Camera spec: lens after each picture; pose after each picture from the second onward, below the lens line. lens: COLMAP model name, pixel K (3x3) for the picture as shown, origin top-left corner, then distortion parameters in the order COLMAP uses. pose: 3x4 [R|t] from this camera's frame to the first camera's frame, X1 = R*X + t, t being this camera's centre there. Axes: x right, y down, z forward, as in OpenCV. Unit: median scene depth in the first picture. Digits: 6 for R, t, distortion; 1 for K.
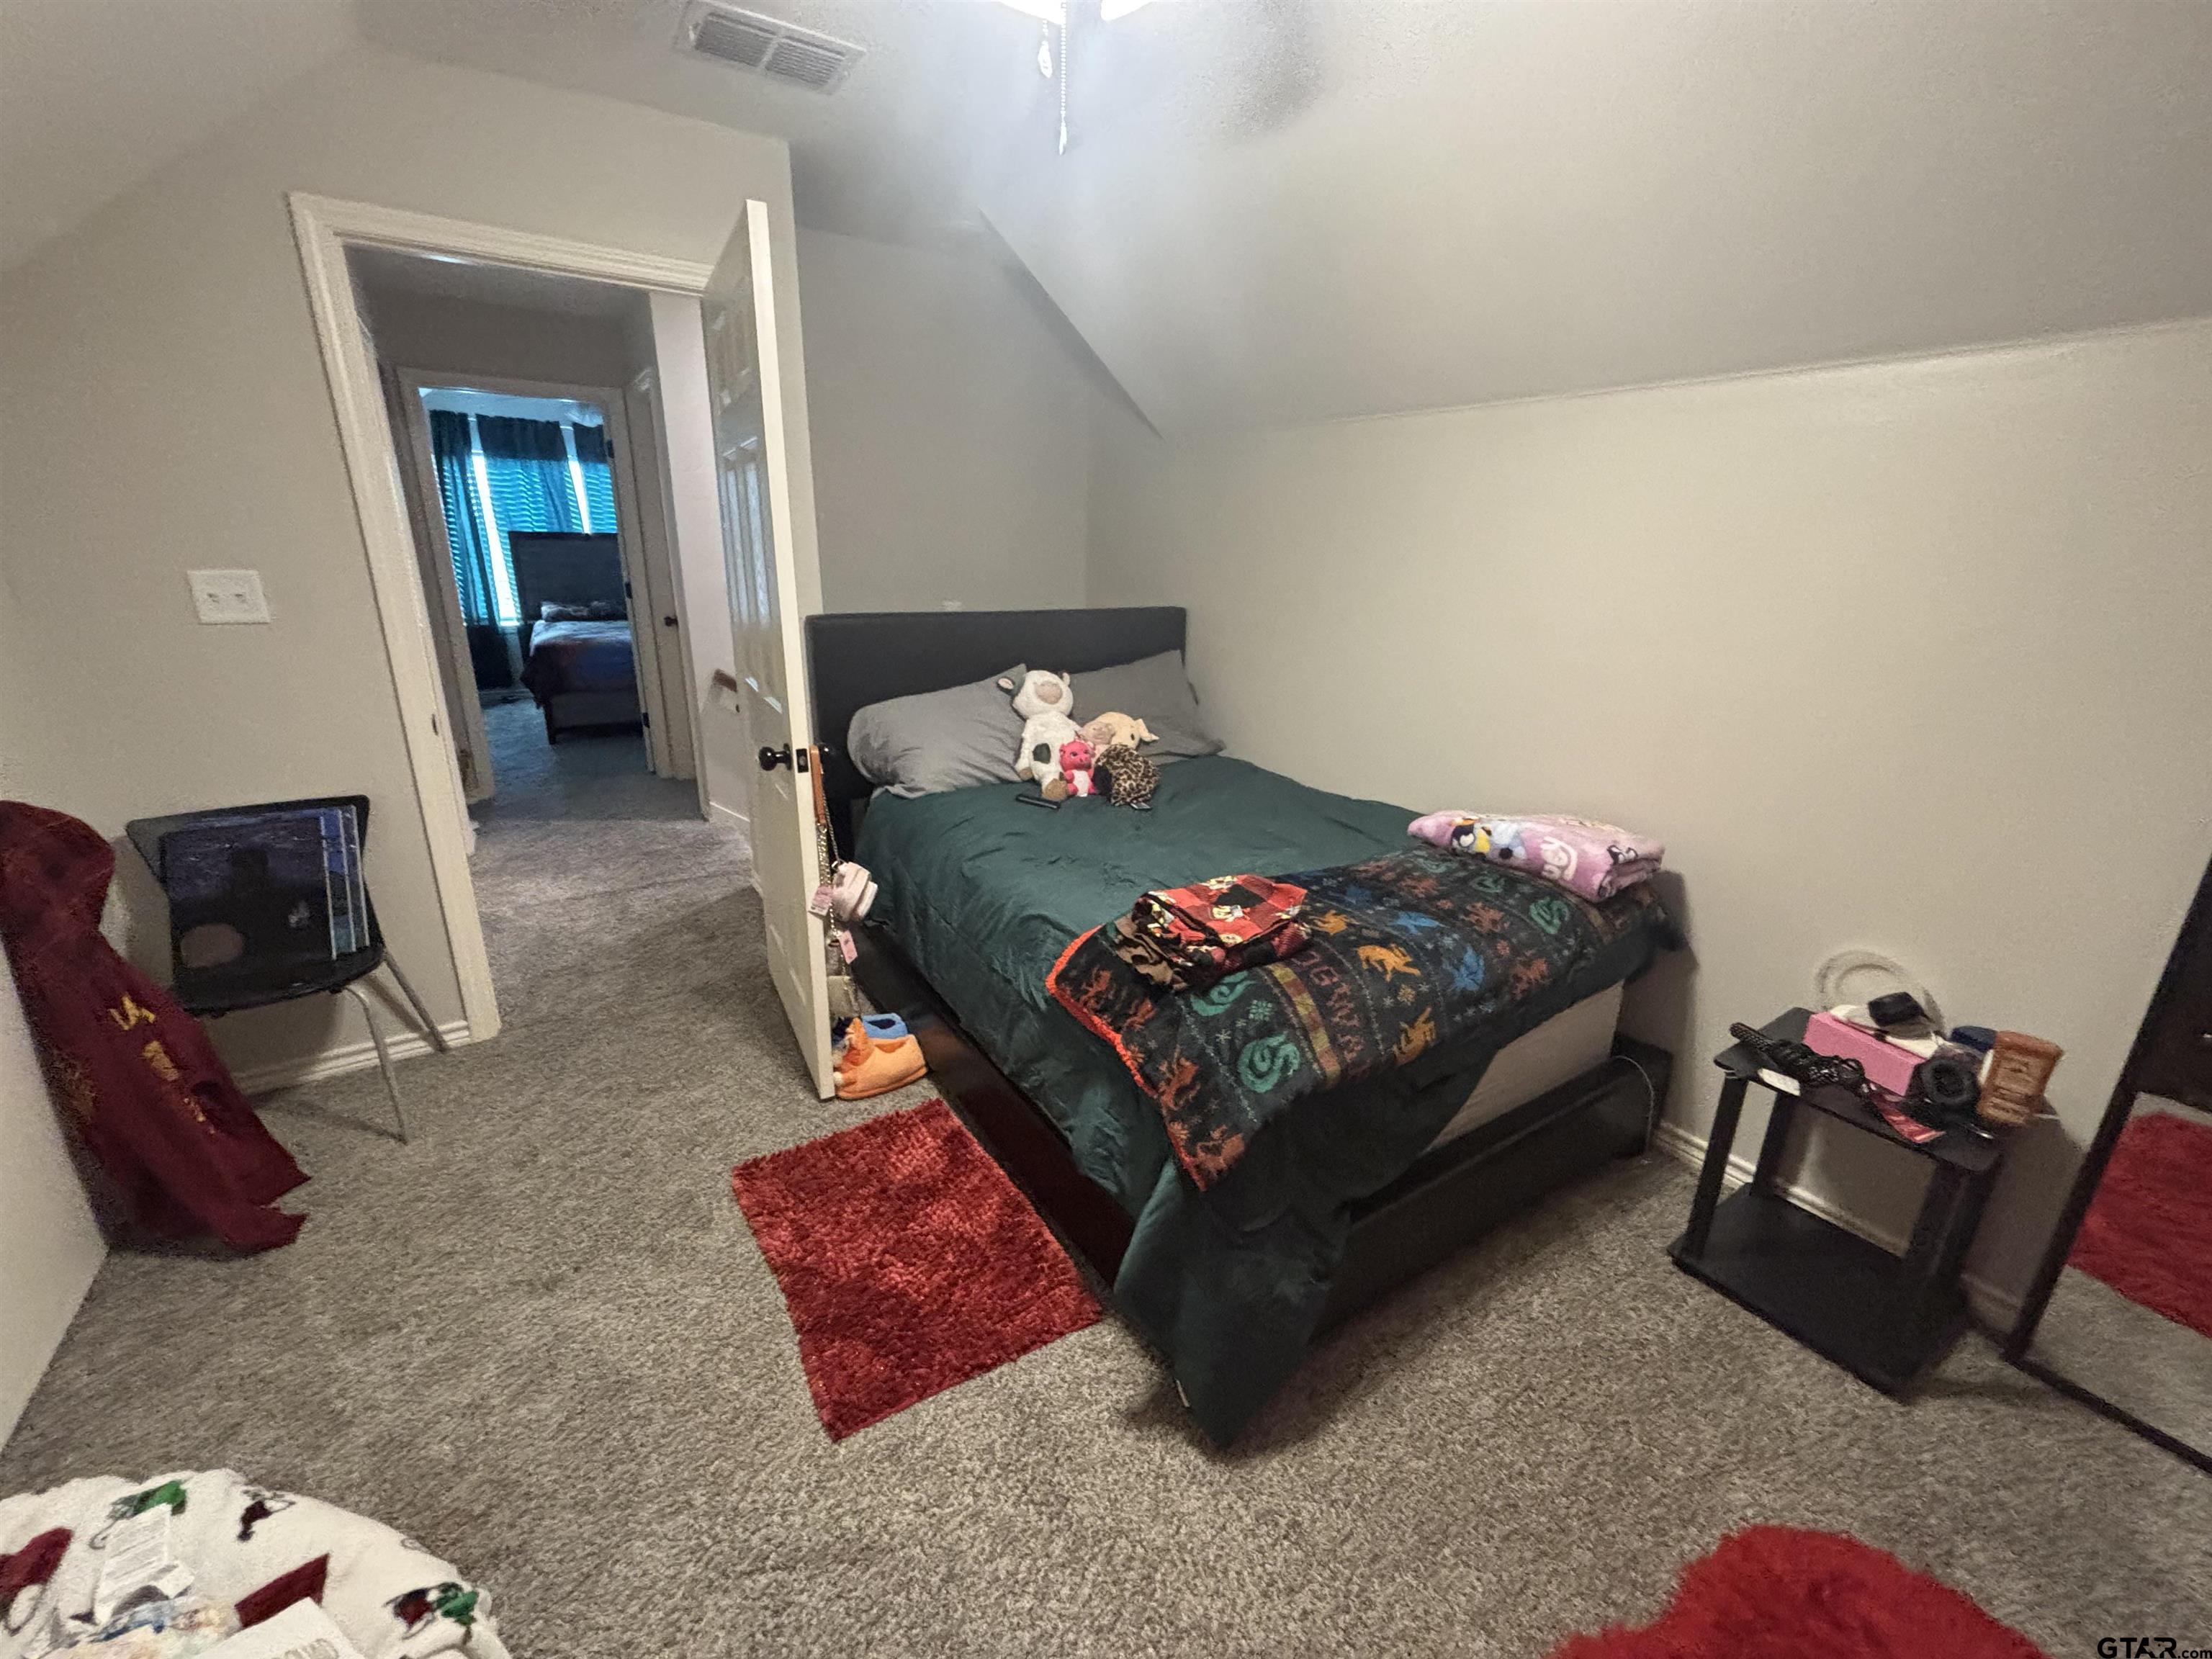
lens RADIAL K [[902.2, 0, 1107.1], [0, 902.2, 832.0], [0, 0, 1]] dist [0.007990, -0.001675]
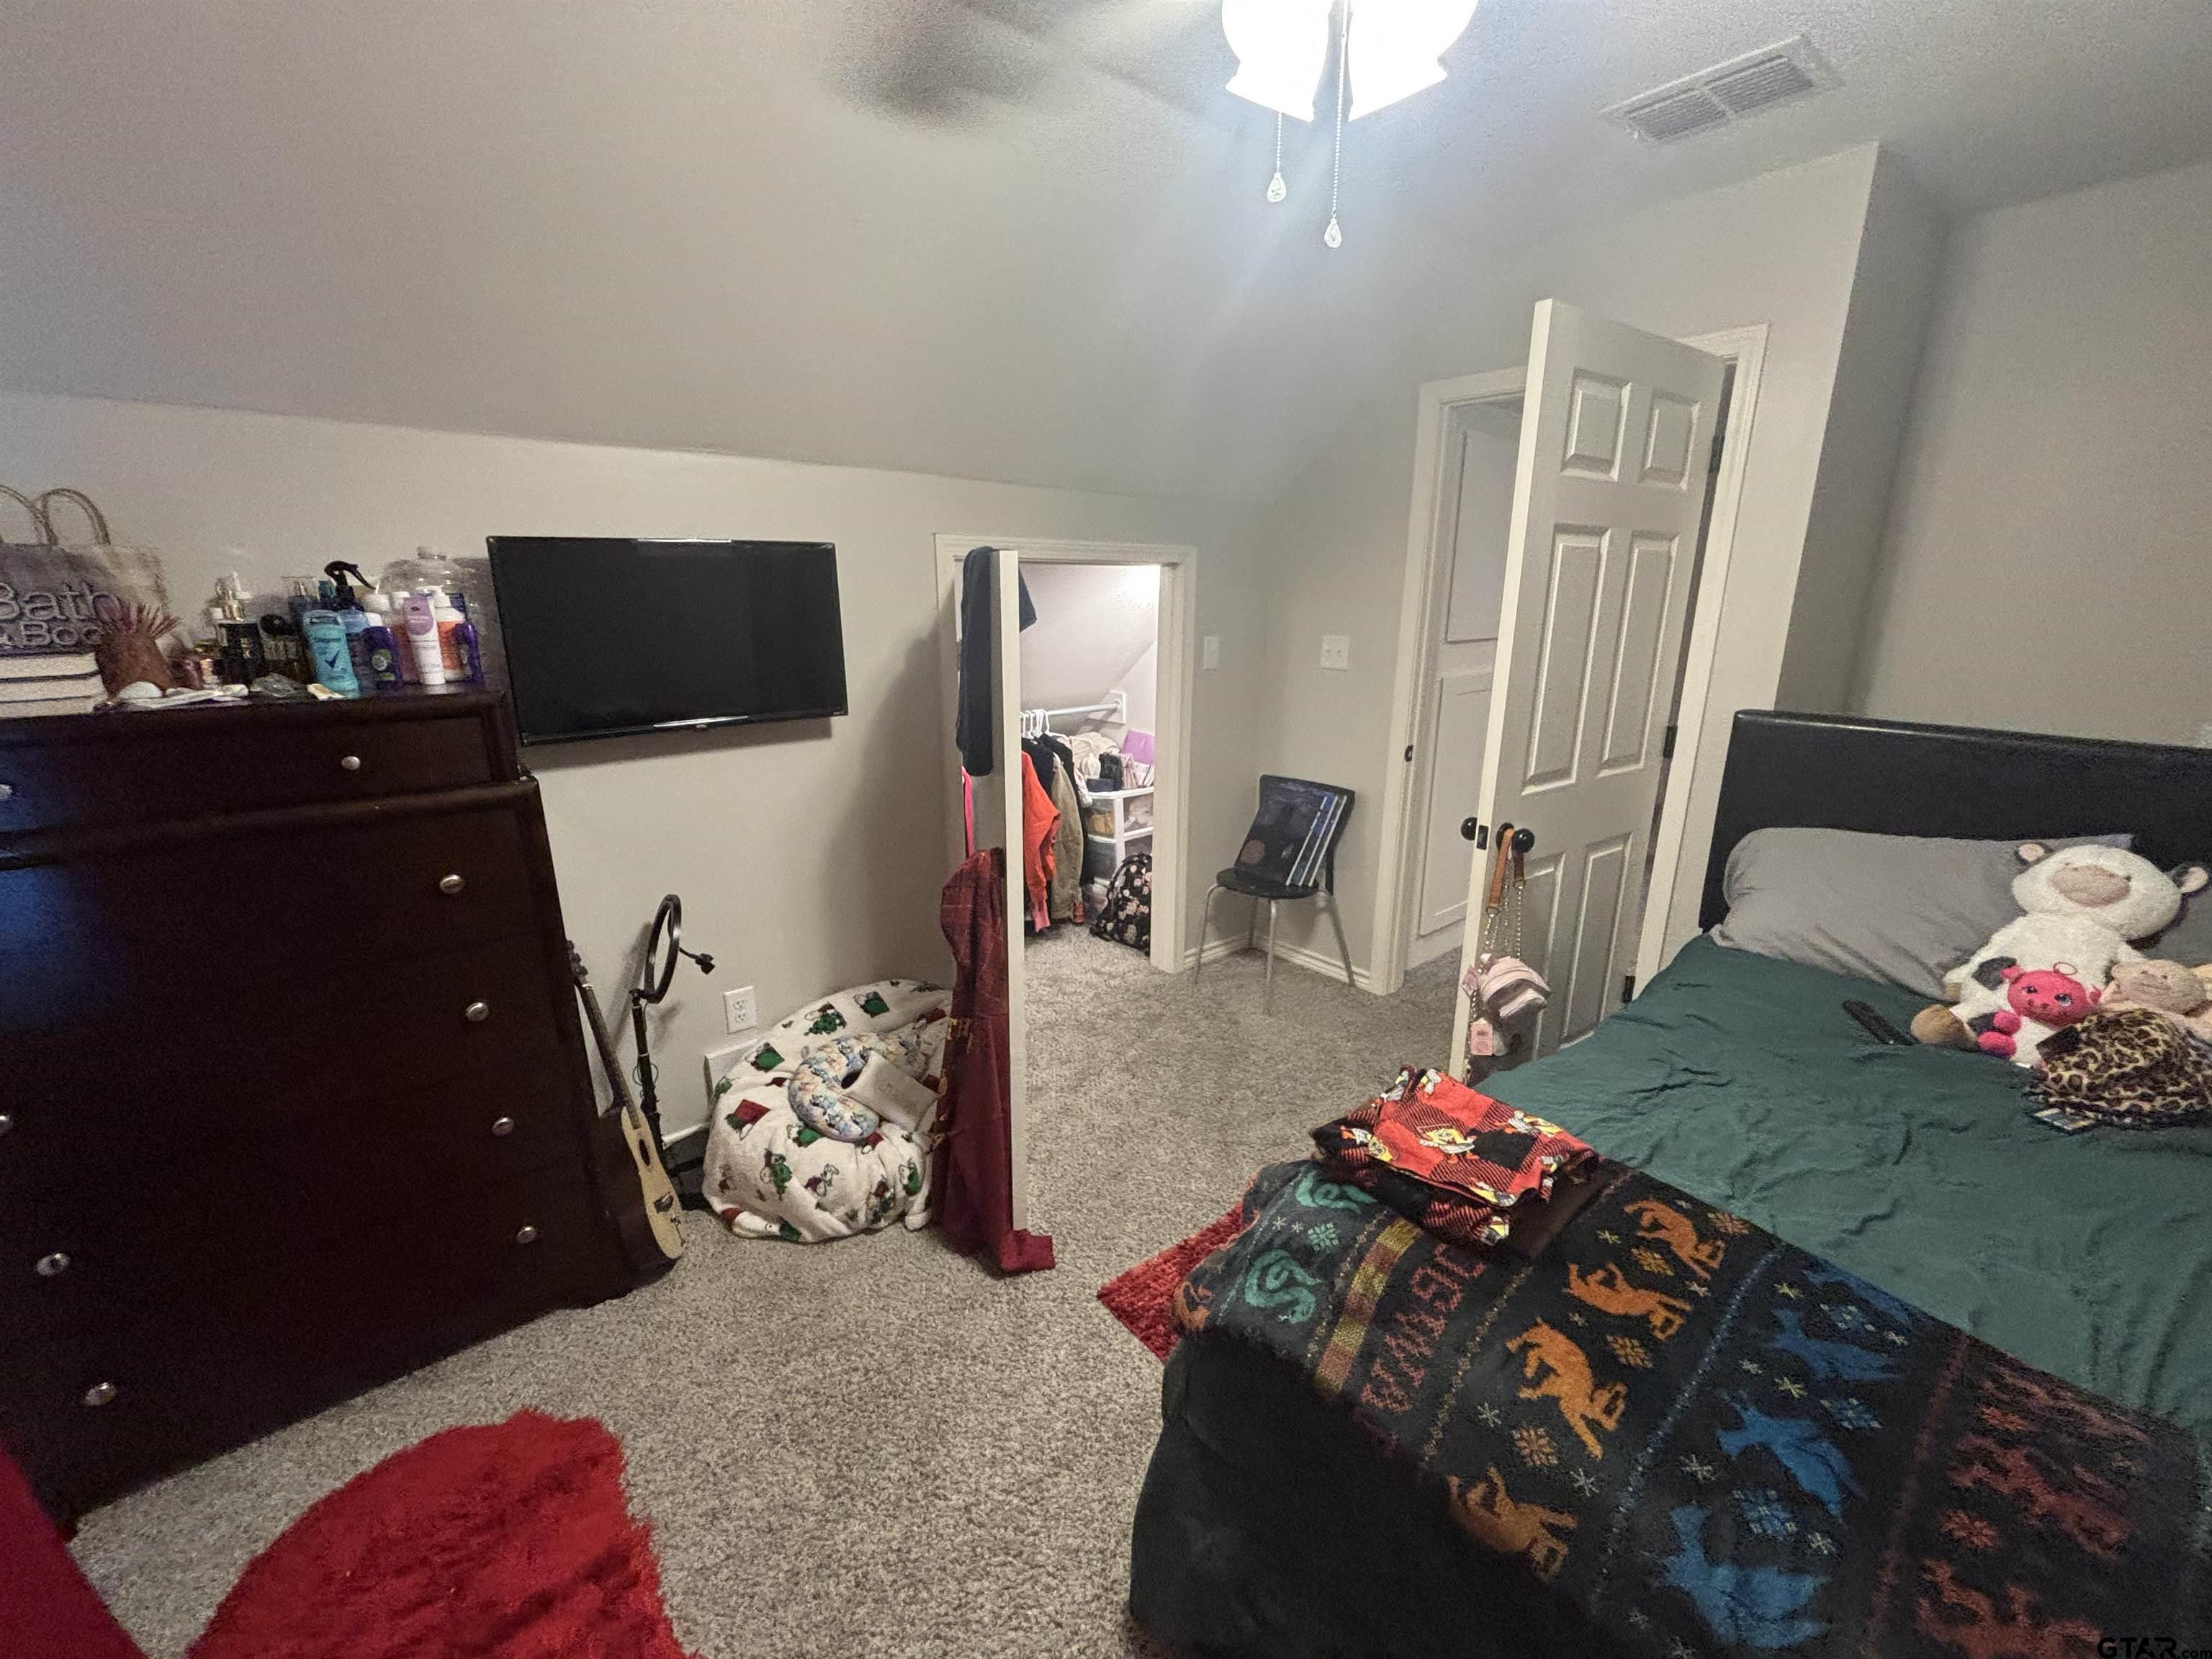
lens RADIAL K [[902.2, 0, 1108.0], [0, 902.2, 820.8], [0, 0, 1]] dist [0.007990, -0.001675]
pose [[0.121190, 0.230707, -0.965447, 0.617558], [-0.303084, 0.934769, 0.185331, -0.168502], [0.945227, 0.270151, 0.183208, 0.448004]]
